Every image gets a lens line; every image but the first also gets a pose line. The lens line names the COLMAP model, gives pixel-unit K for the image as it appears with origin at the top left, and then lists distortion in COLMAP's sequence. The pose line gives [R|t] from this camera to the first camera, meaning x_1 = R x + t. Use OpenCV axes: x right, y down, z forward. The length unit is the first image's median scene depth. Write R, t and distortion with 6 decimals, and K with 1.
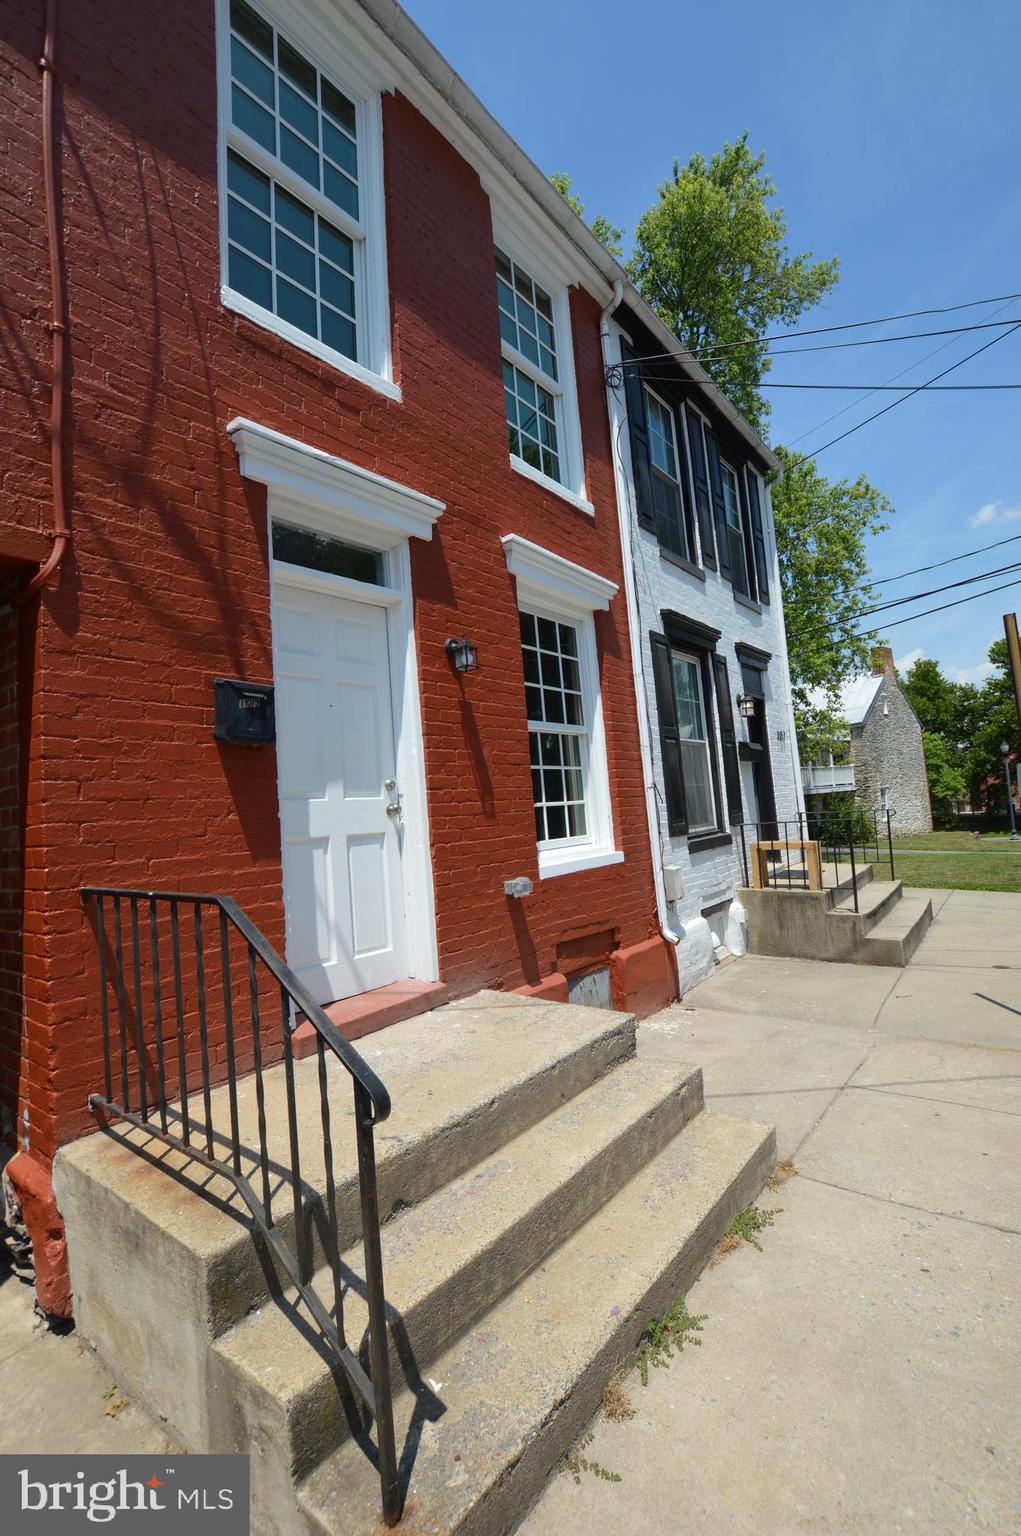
lens RADIAL K [[681.6, 0, 506.1], [0, 681.6, 767.7], [0, 0, 1]] dist [-0.036332, 0.005566]
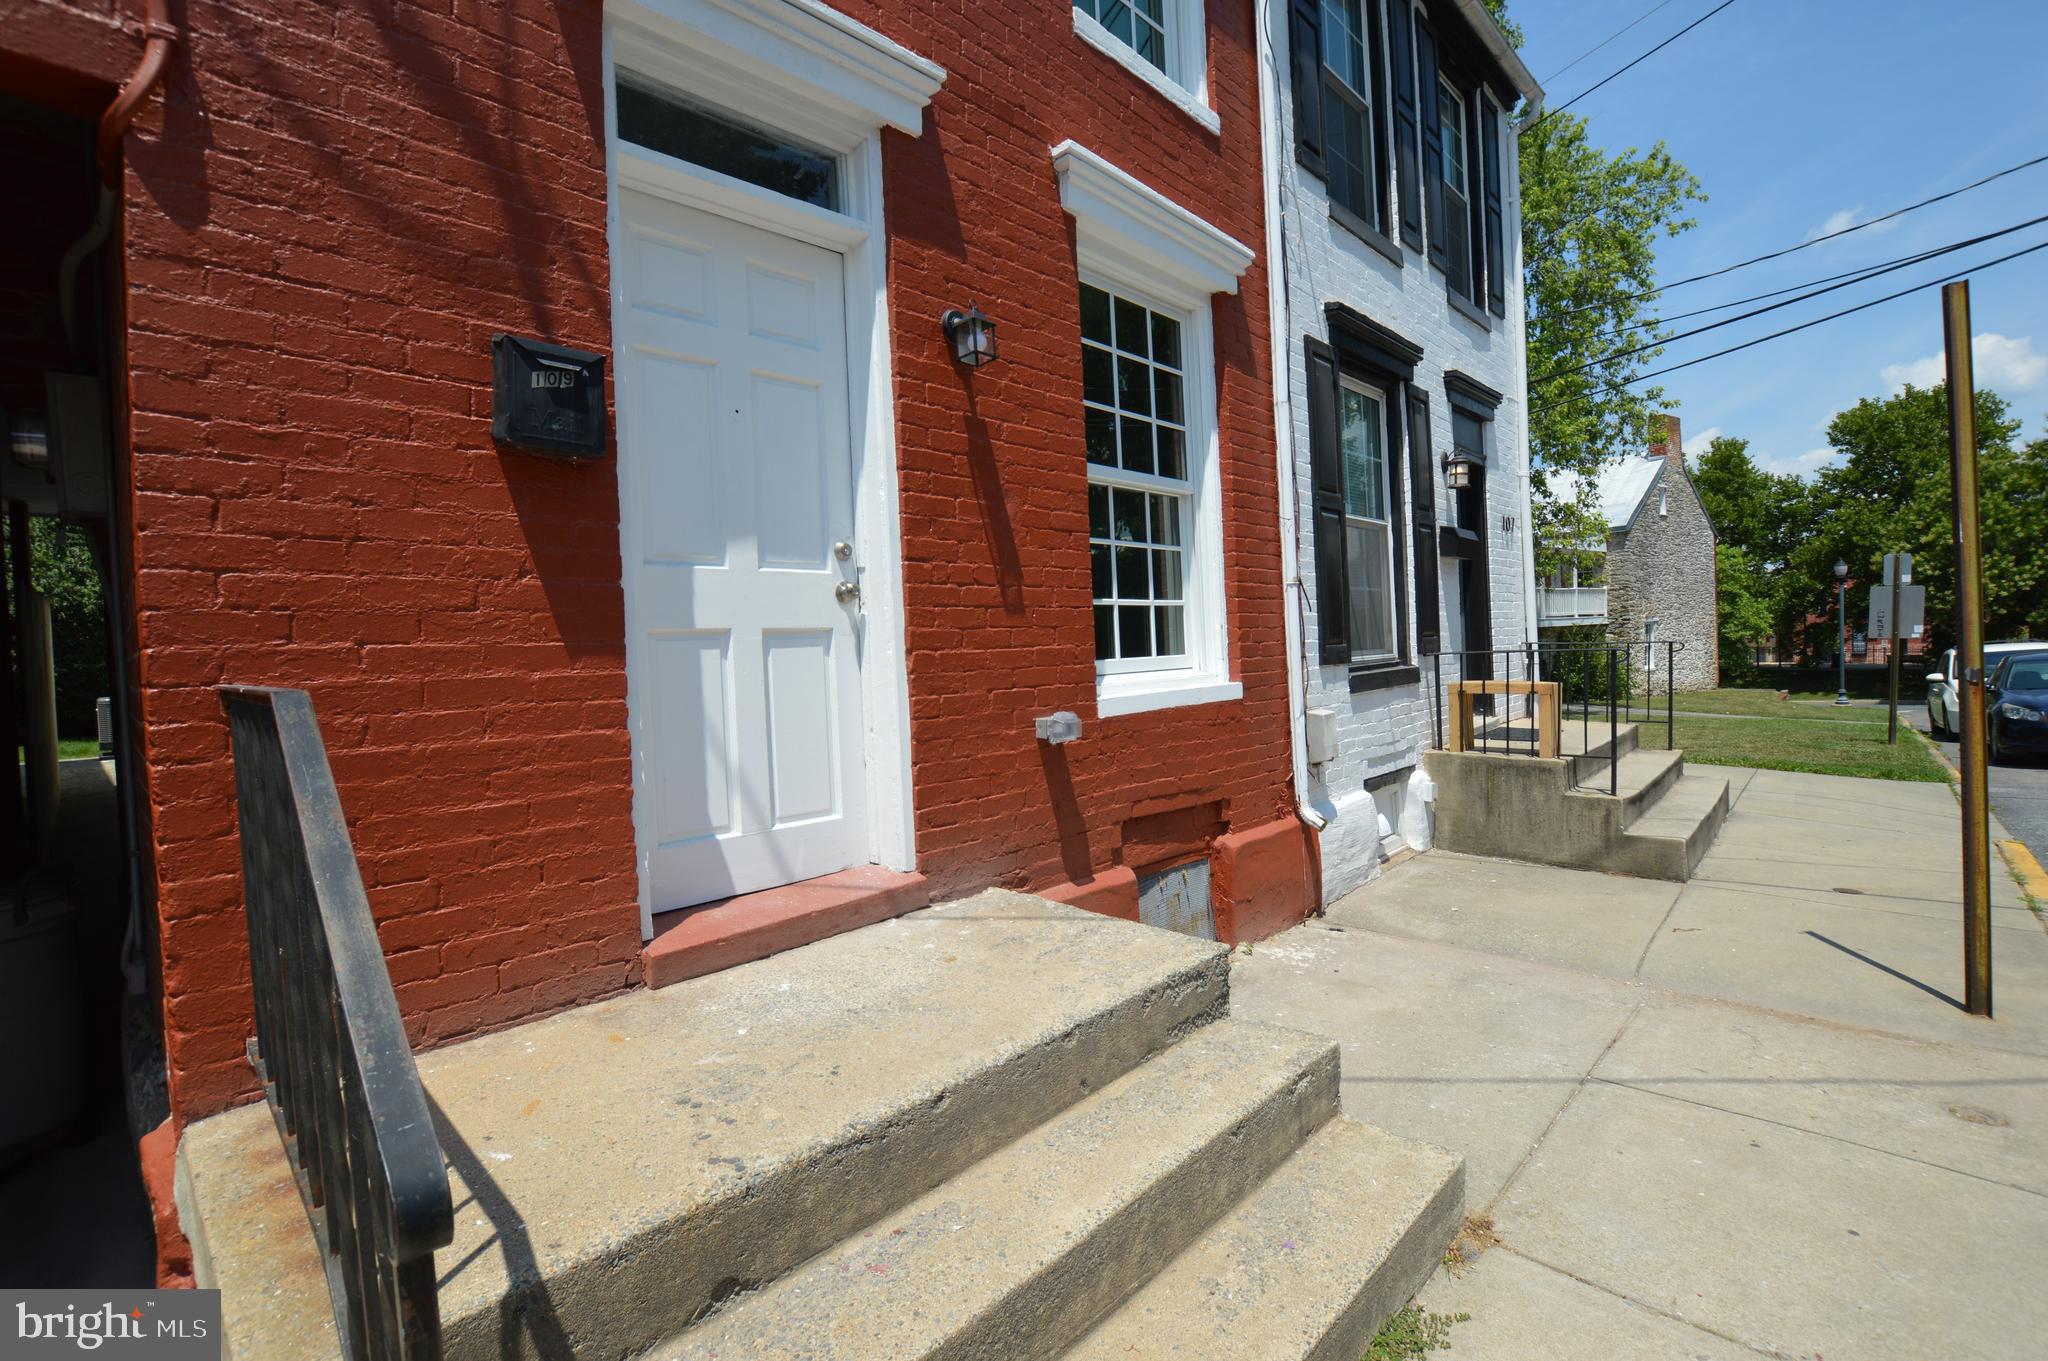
lens RADIAL K [[908.8, 0, 1024.9], [0, 908.8, 677.9], [0, 0, 1]] dist [-0.036332, 0.005566]
pose [[0.995124, 0.032647, -0.093076, 0.066777], [-0.022794, 0.994209, 0.105017, 0.047057], [0.095965, -0.102384, 0.990105, 0.195732]]
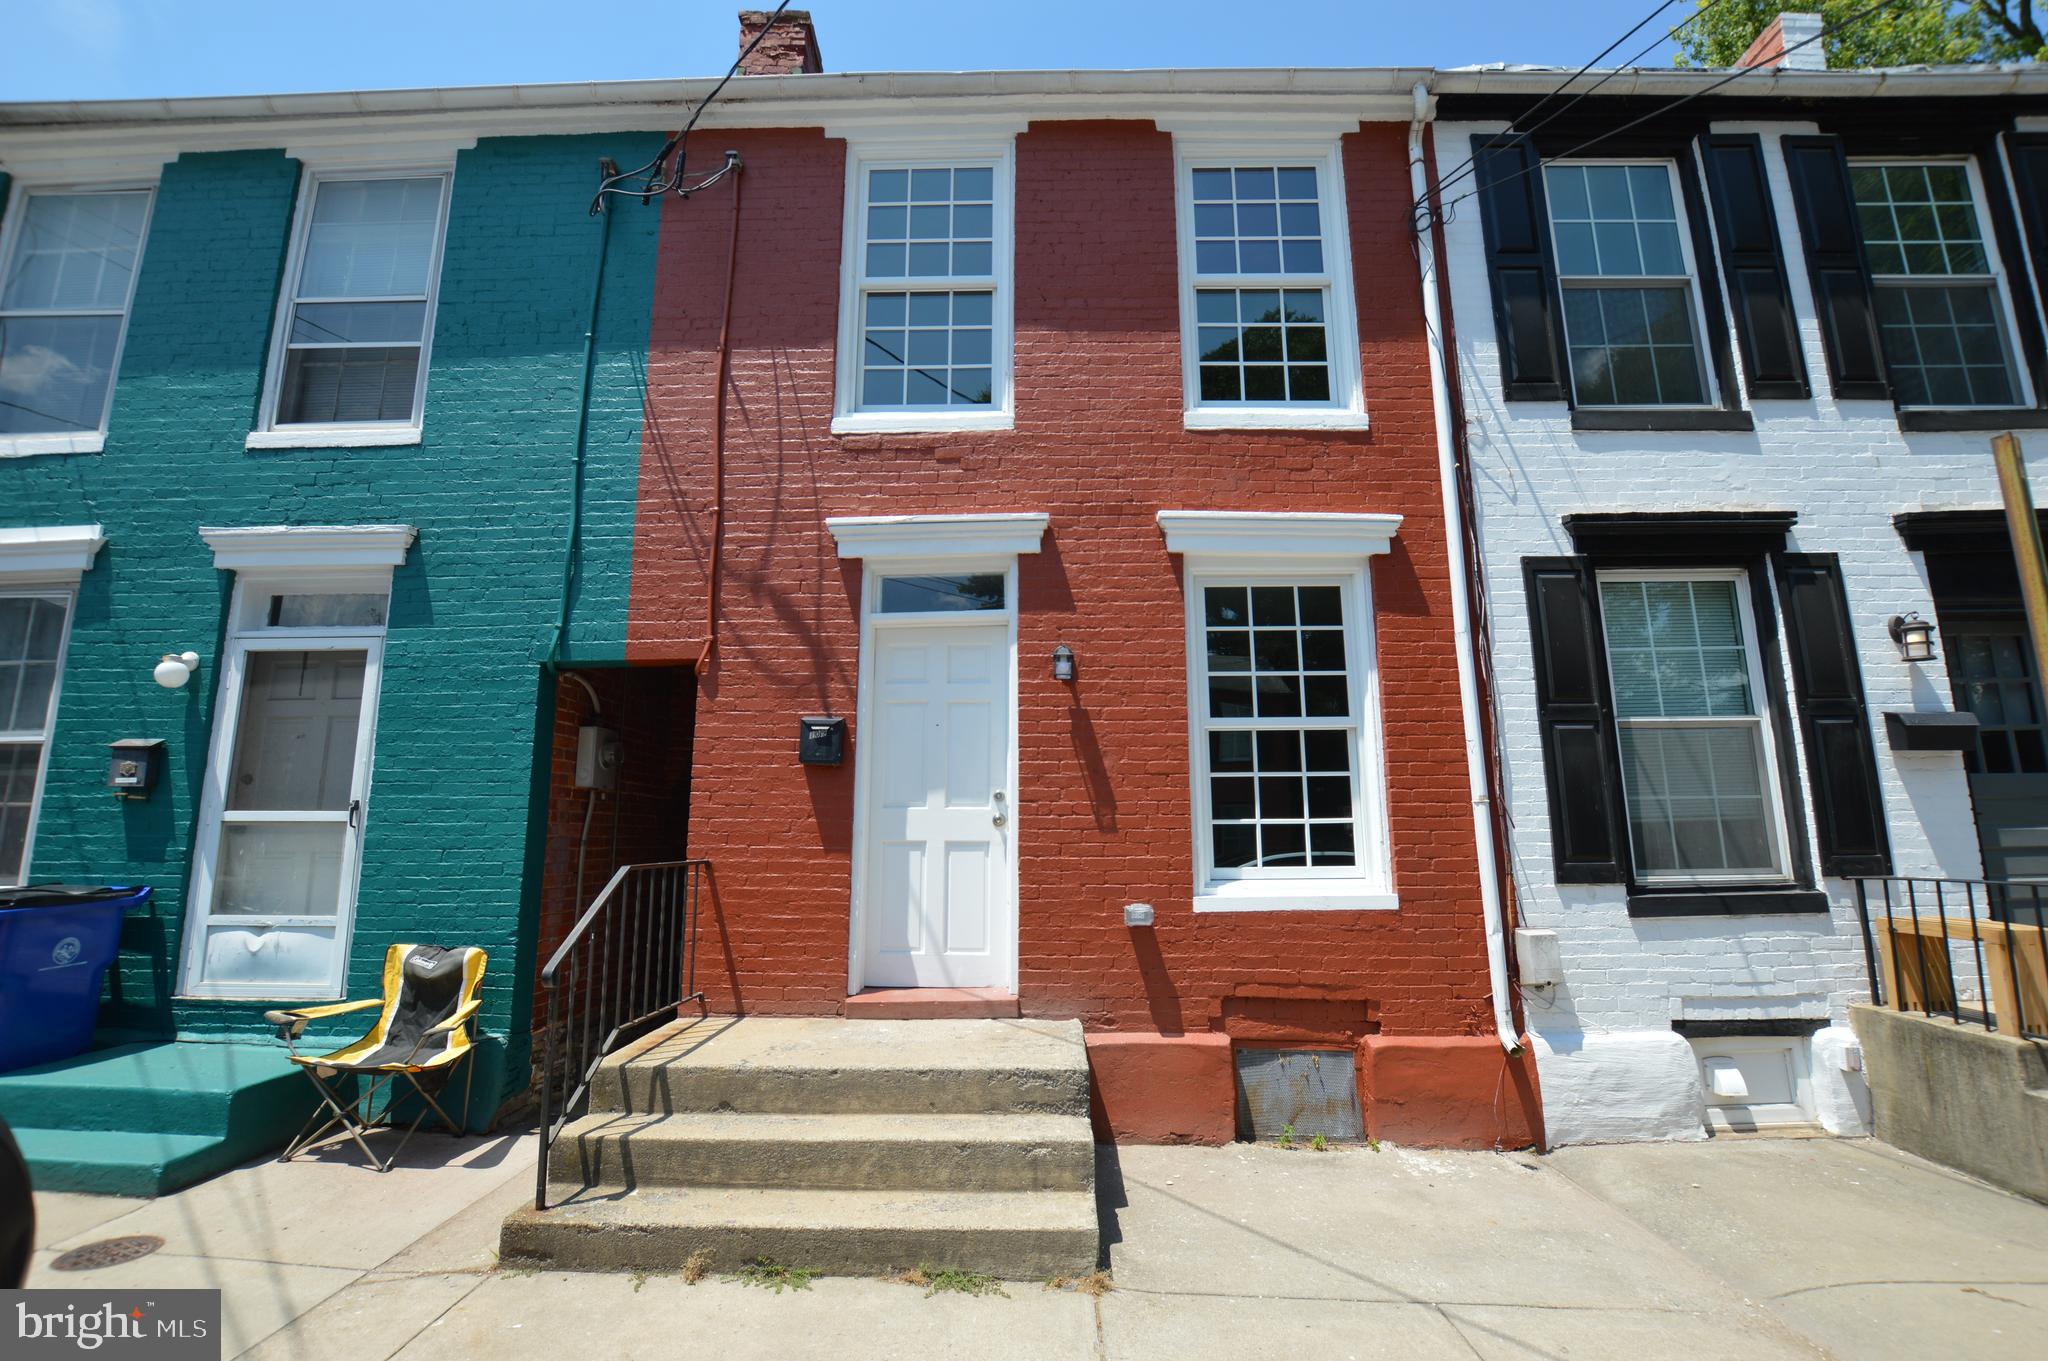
lens RADIAL K [[908.8, 0, 1031.3], [0, 908.8, 681.0], [0, 0, 1]] dist [-0.036332, 0.005566]
pose [[0.606064, -0.071292, -0.792215, 0.938015], [0.015483, 0.996844, -0.077861, -0.039437], [0.795265, 0.034923, 0.605255, 0.181729]]
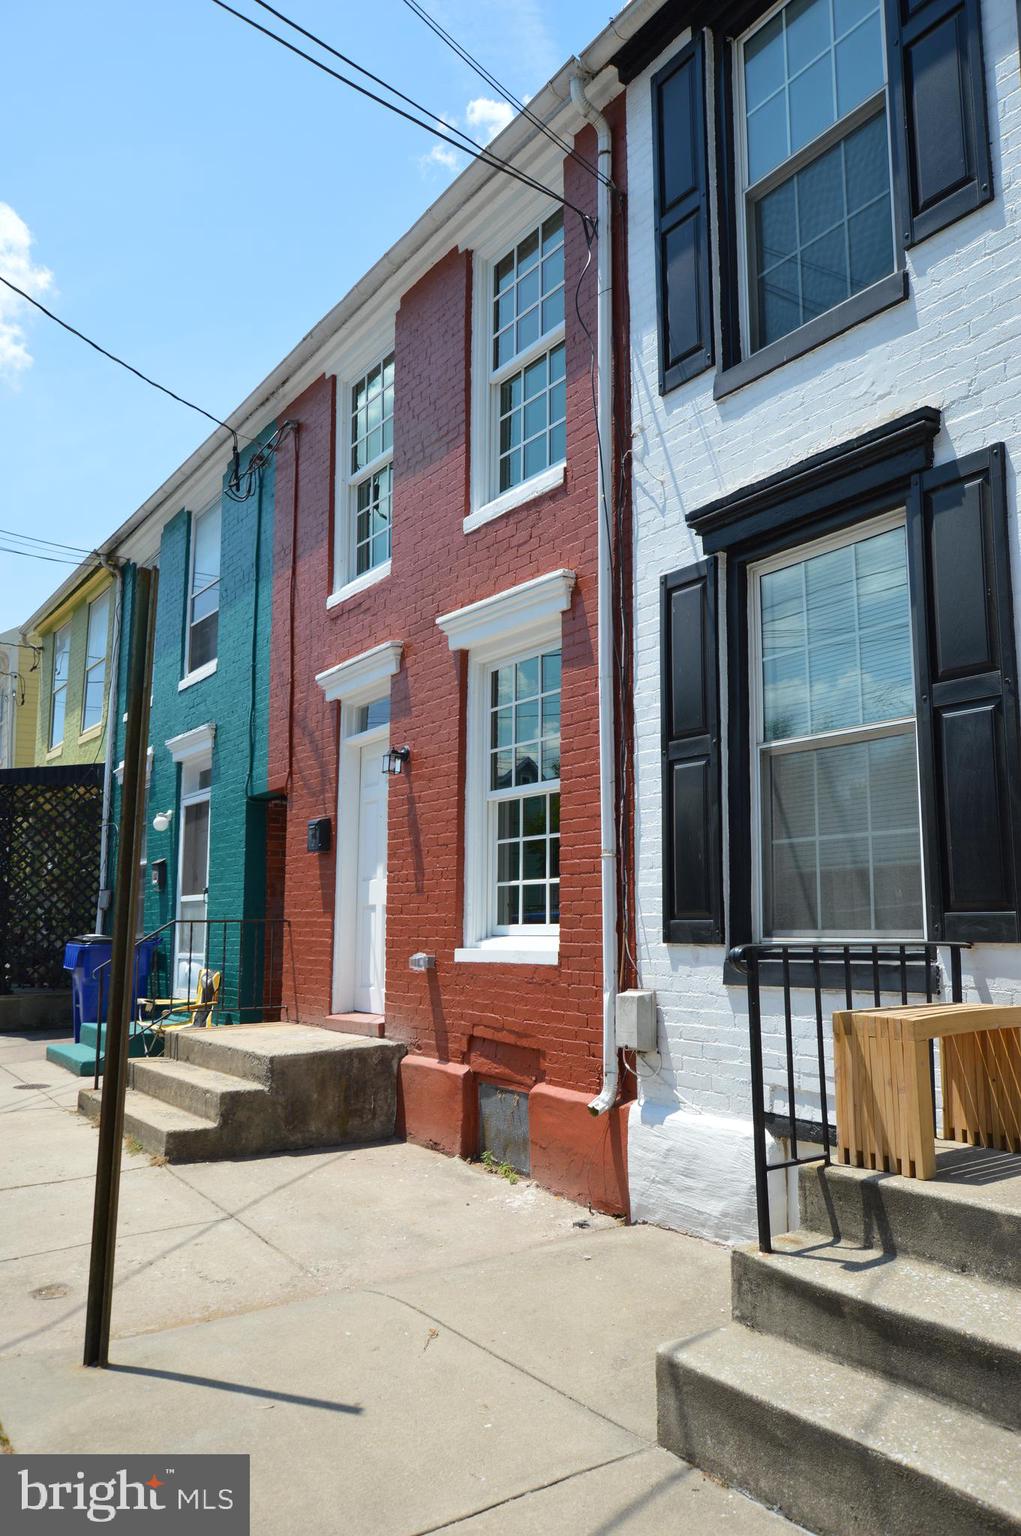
lens RADIAL K [[1115.5, 0, 514.8], [0, 1115.5, 771.0], [0, 0, 1]] dist [-0.012756, 0.029987]
pose [[-0.293322, -0.061764, -0.954016, 1.775495], [0.089109, 0.991800, -0.091608, 0.053552], [0.951852, -0.111882, -0.285413, 1.776790]]
